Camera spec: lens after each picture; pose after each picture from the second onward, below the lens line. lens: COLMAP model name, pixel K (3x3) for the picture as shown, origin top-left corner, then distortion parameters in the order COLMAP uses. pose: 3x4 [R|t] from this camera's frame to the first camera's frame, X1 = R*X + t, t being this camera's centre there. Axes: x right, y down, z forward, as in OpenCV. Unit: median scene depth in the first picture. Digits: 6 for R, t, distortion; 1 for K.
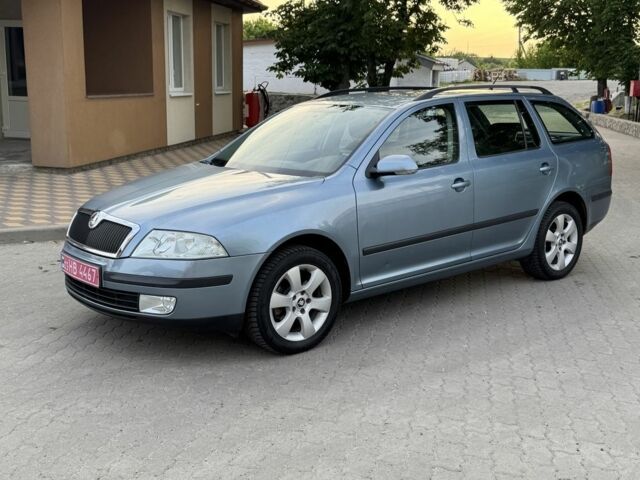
lens RADIAL K [[719.9, 0, 320.0], [0, 719.9, 240.0], [0, 0, 1]] dist [0.193206, -0.441673]
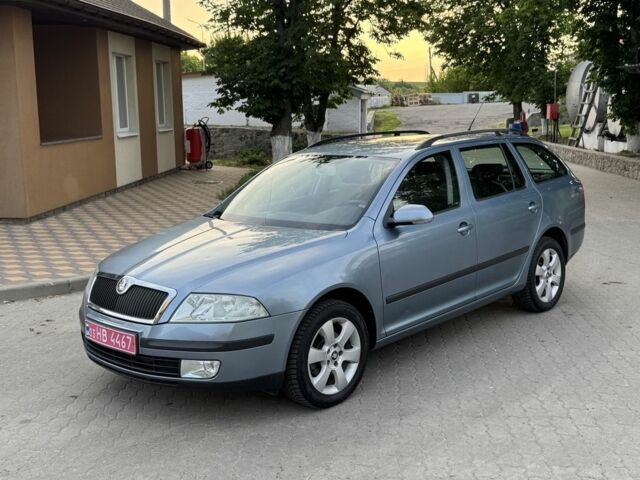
lens RADIAL K [[719.9, 0, 320.0], [0, 719.9, 240.0], [0, 0, 1]] dist [0.193206, -0.441673]
pose [[0.993021, -0.048221, 0.107629, -0.108108], [0.051802, 0.998185, -0.030724, -0.033093], [-0.105952, 0.036085, 0.993716, -0.010575]]
